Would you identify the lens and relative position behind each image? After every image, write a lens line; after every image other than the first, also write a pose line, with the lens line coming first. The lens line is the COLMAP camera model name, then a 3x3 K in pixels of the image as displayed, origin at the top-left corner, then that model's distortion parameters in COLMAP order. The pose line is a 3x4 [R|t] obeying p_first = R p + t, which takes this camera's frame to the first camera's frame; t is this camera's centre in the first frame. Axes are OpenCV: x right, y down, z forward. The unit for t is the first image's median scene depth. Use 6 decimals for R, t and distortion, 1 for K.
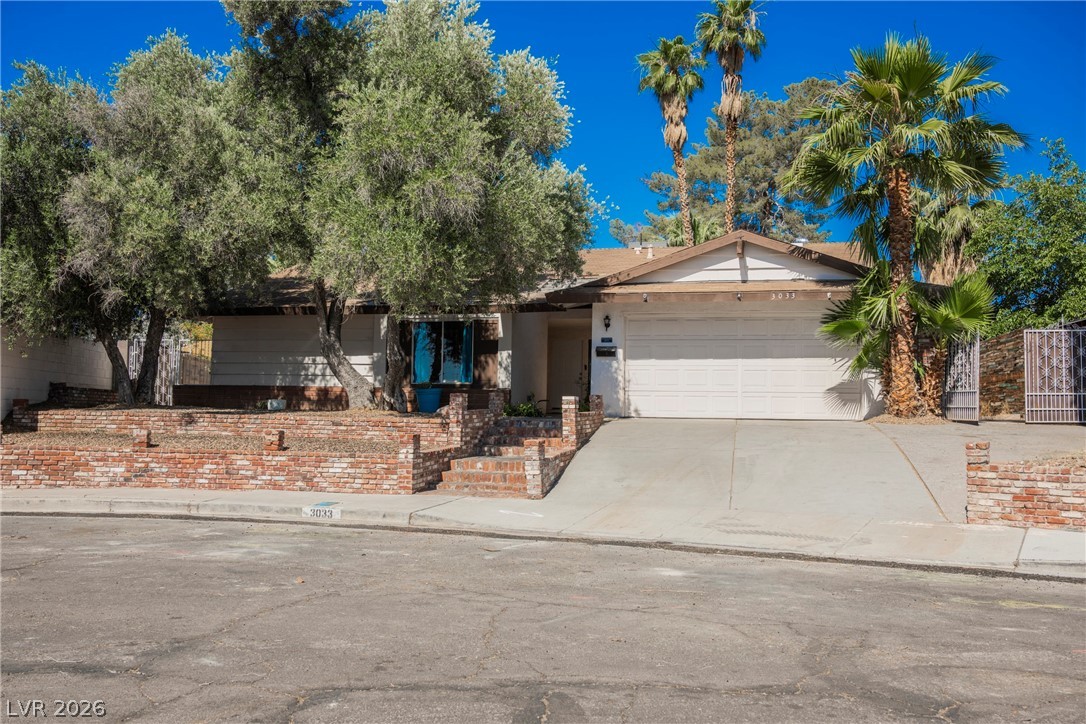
lens RADIAL K [[996.9, 0, 542.0], [0, 996.9, 357.5], [0, 0, 1]] dist [0.021049, 0.000000]
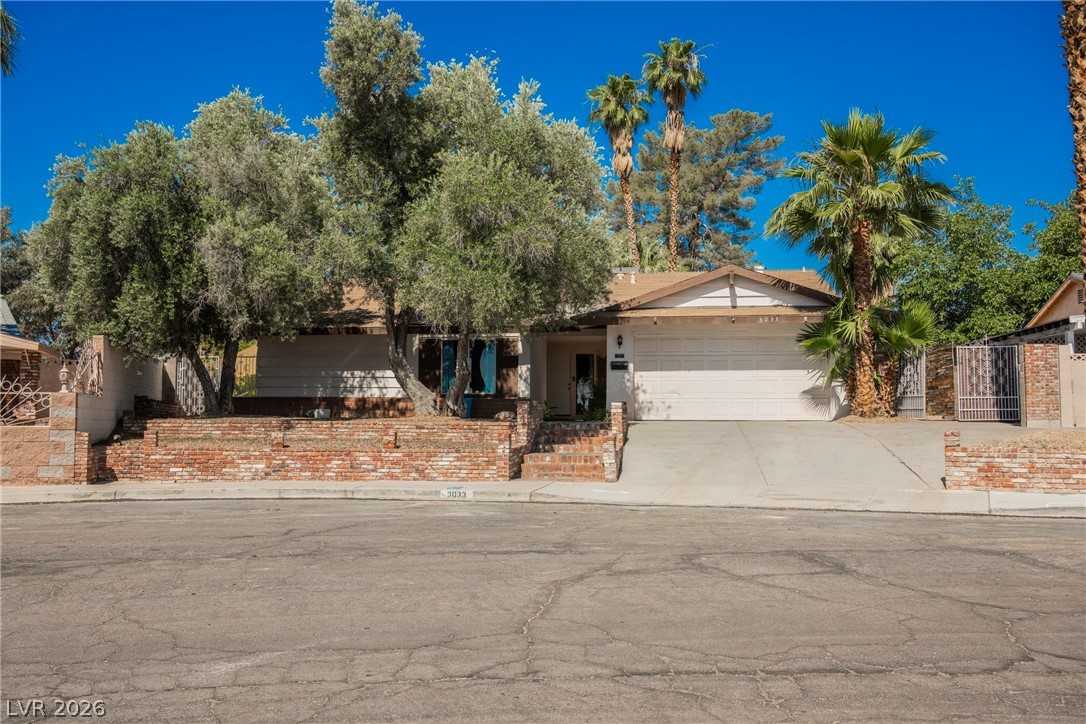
lens RADIAL K [[996.9, 0, 543.8], [0, 996.9, 367.8], [0, 0, 1]] dist [0.021049, 0.000000]
pose [[0.995104, -0.006174, 0.098642, -0.165091], [0.006101, 0.999981, 0.001038, -0.005768], [-0.098647, -0.000431, 0.995122, -0.205805]]
